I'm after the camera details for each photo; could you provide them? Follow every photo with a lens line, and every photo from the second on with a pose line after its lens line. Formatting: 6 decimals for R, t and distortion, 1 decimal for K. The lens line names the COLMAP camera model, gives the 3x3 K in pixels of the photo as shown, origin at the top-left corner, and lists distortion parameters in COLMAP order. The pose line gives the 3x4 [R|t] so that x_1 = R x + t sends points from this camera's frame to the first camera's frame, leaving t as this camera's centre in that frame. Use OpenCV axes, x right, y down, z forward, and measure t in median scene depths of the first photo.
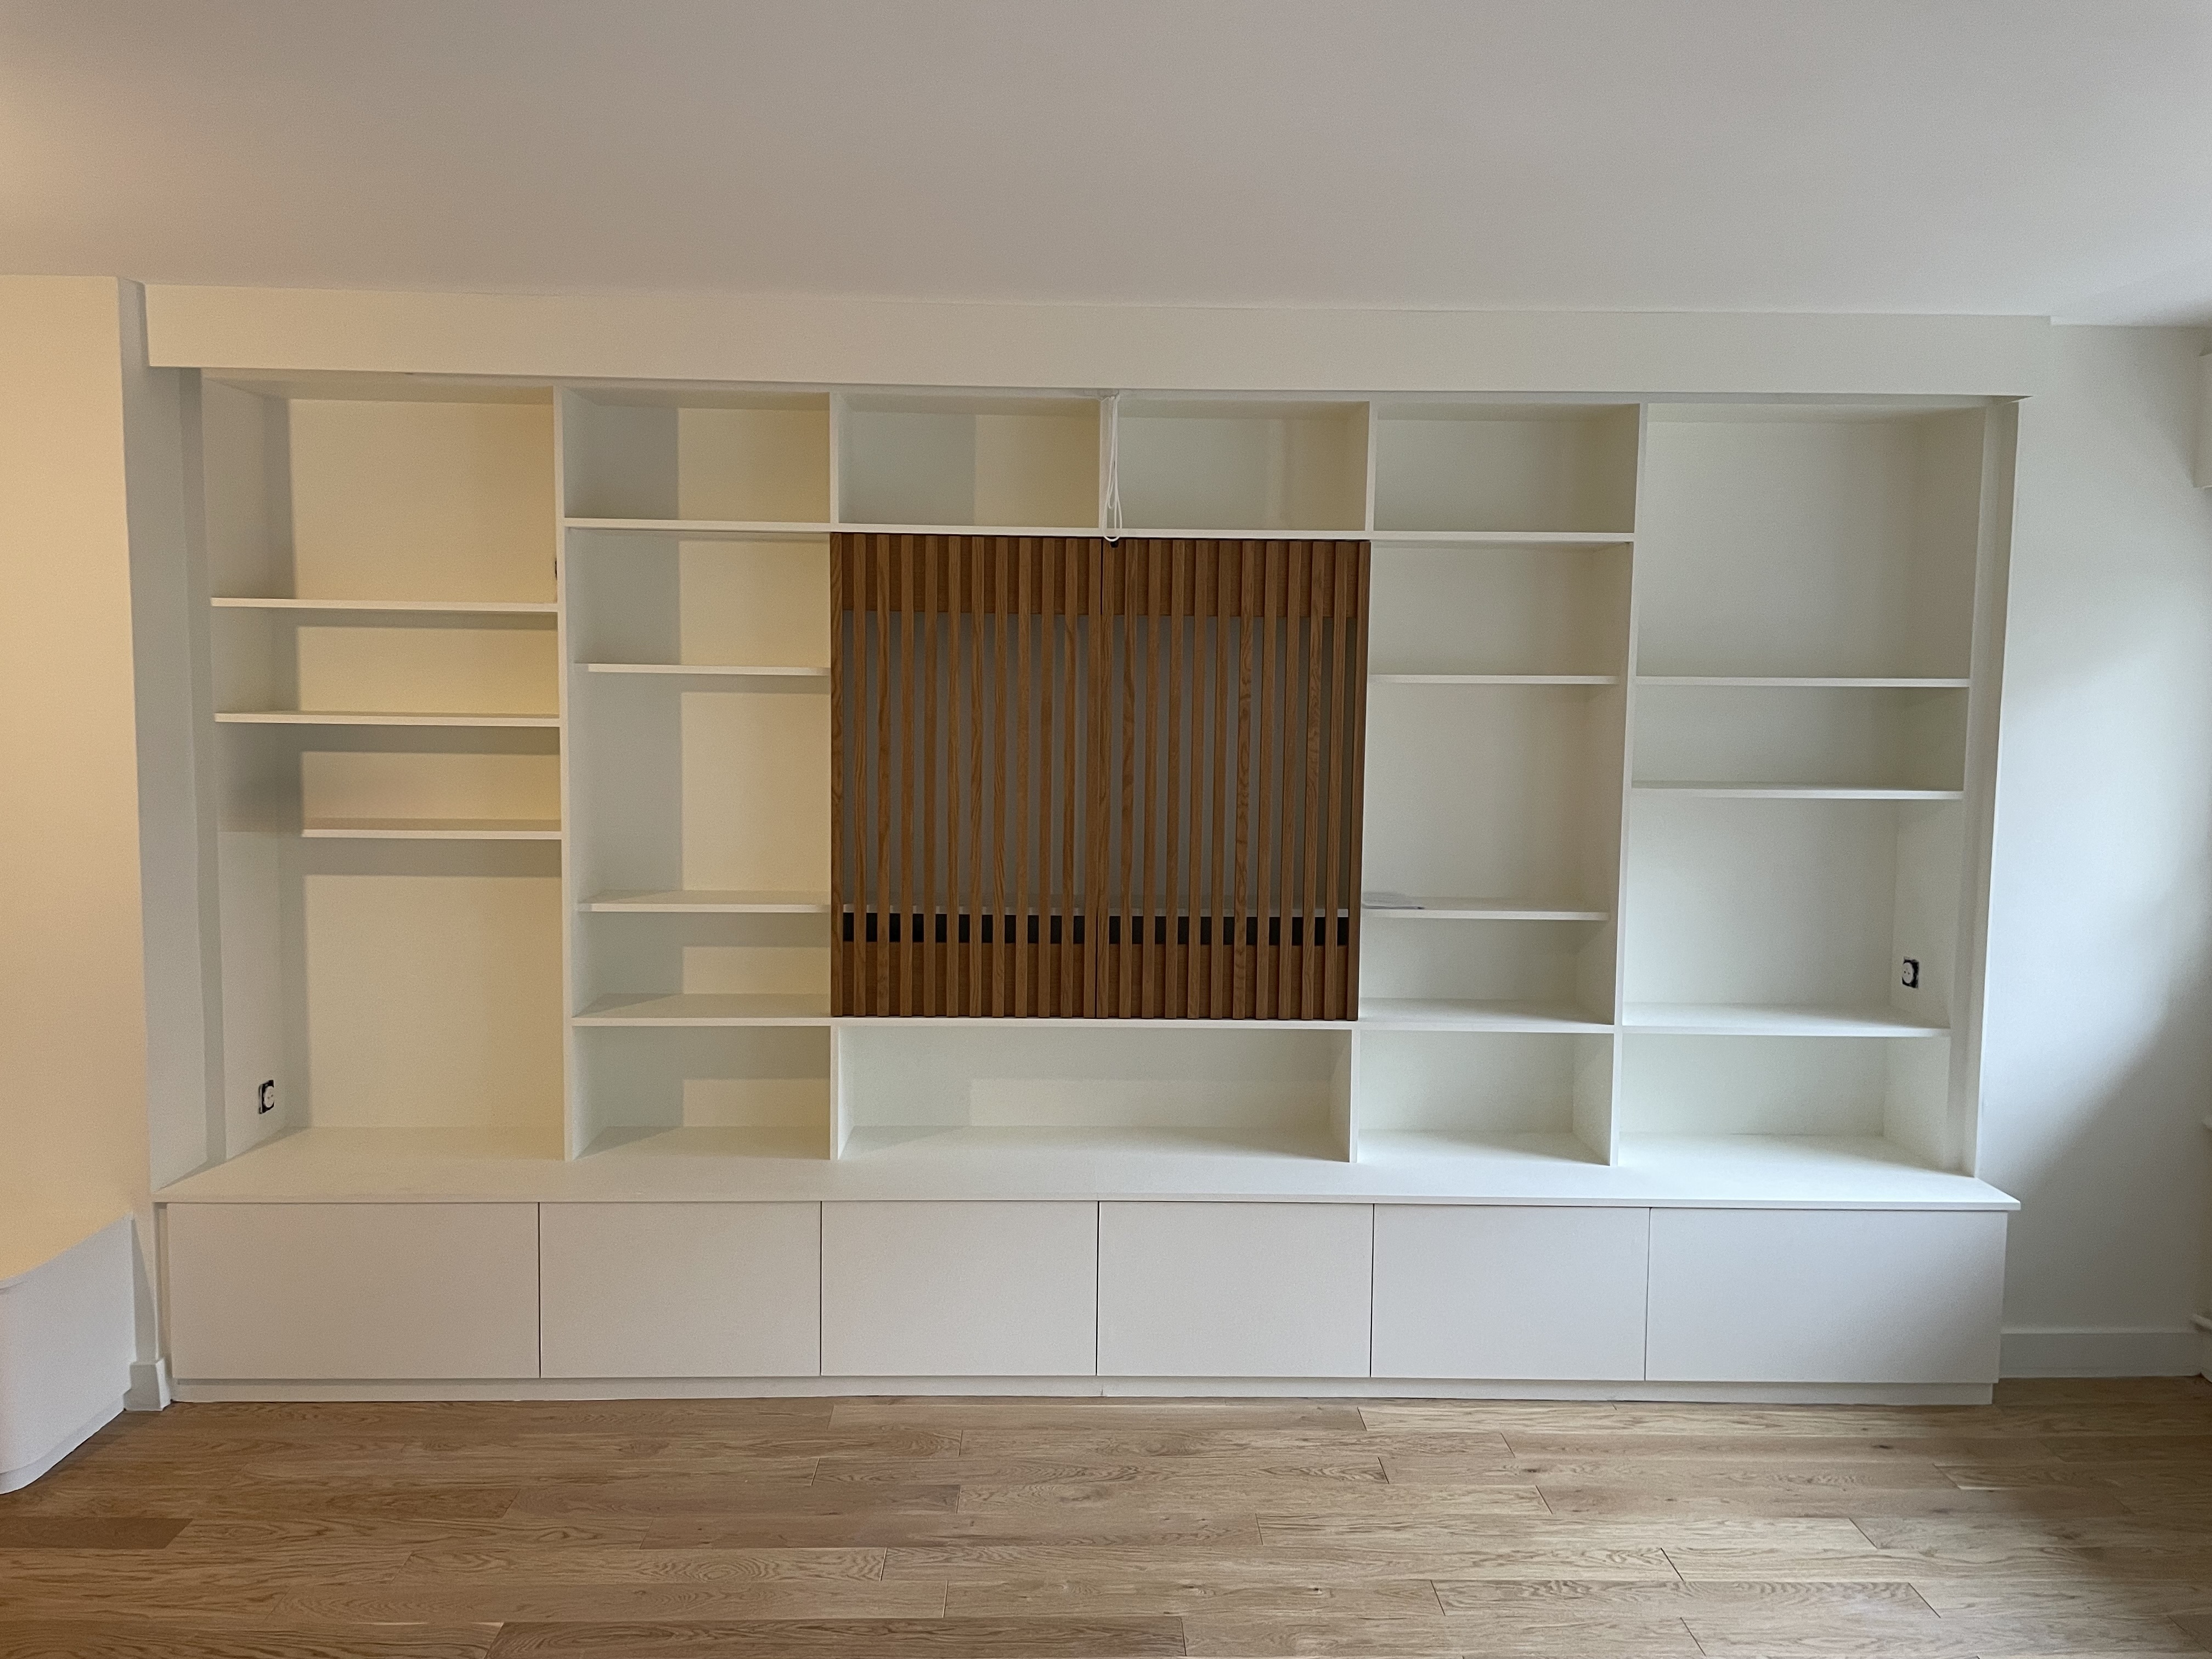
lens RADIAL K [[1720.5, 0, 1106.1], [0, 1720.5, 826.5], [0, 0, 1]] dist [0.044015, 0.002594]
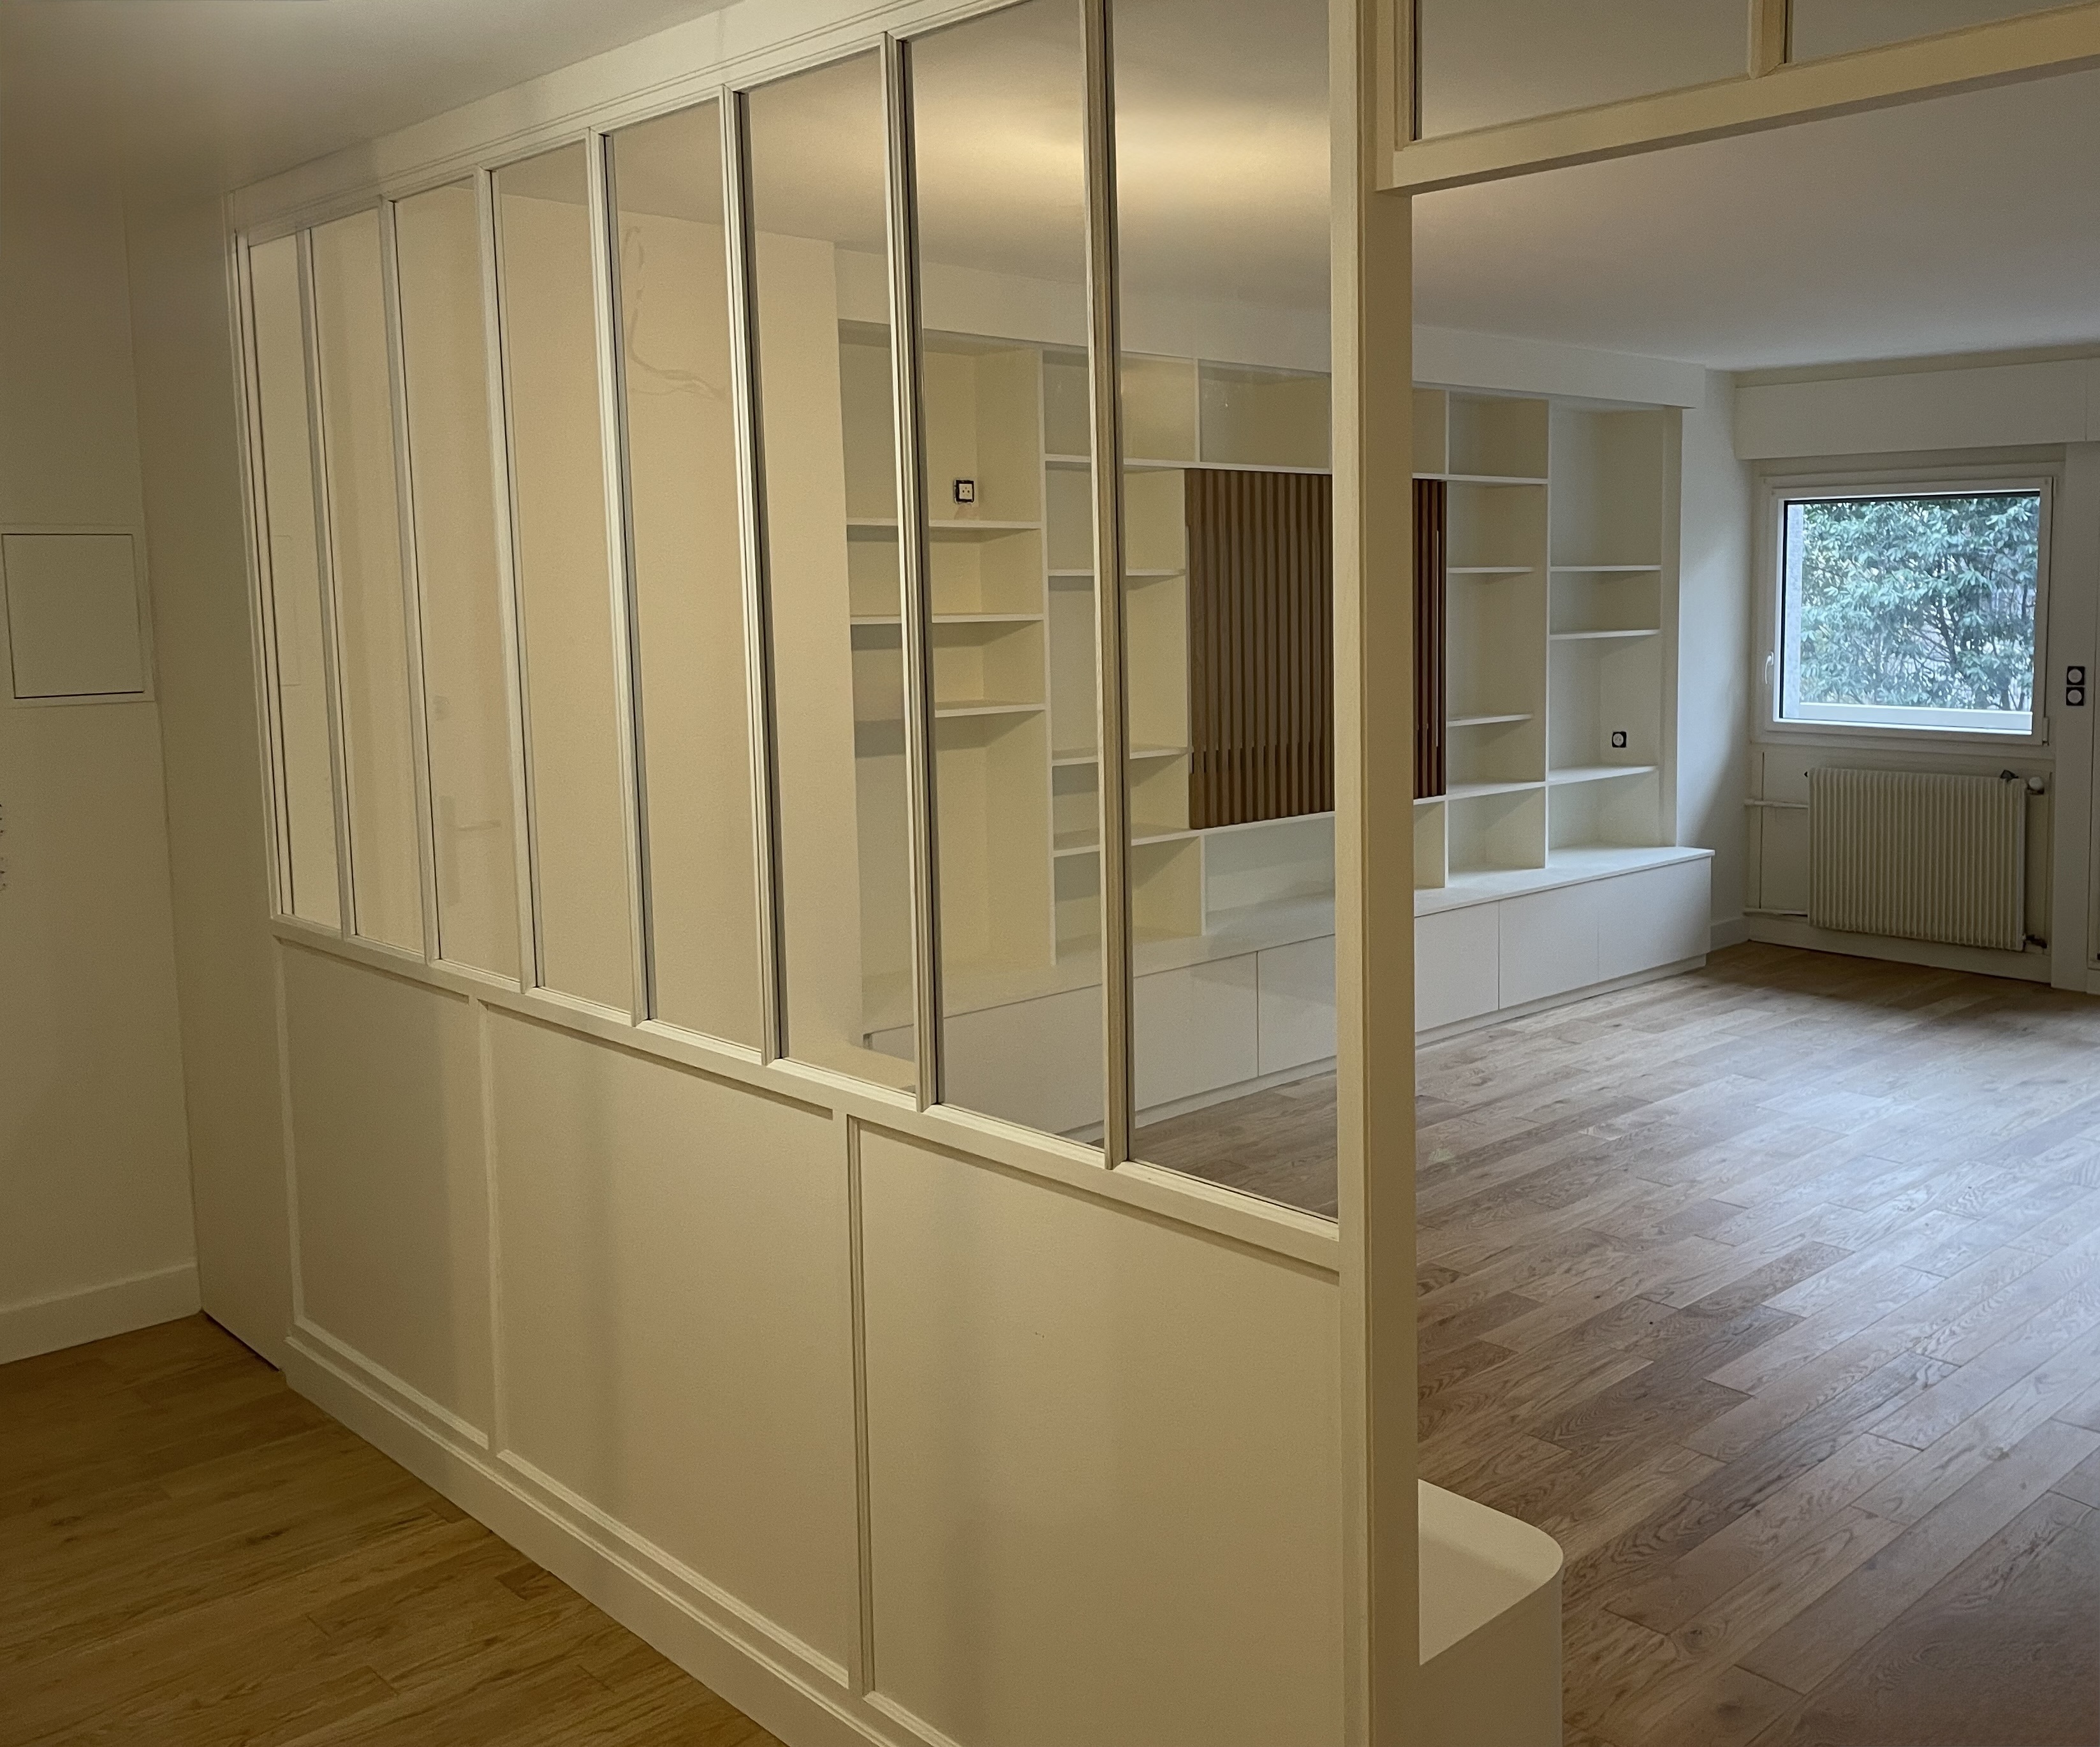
lens RADIAL K [[1946.8, 0, 1049.5], [0, 1946.8, 871.6], [0, 0, 1]] dist [0.011354, 0.000000]
pose [[0.741623, -0.118362, 0.660292, -1.292282], [0.076878, 0.992822, 0.091622, -0.005935], [-0.666397, -0.017187, 0.745399, -0.064285]]
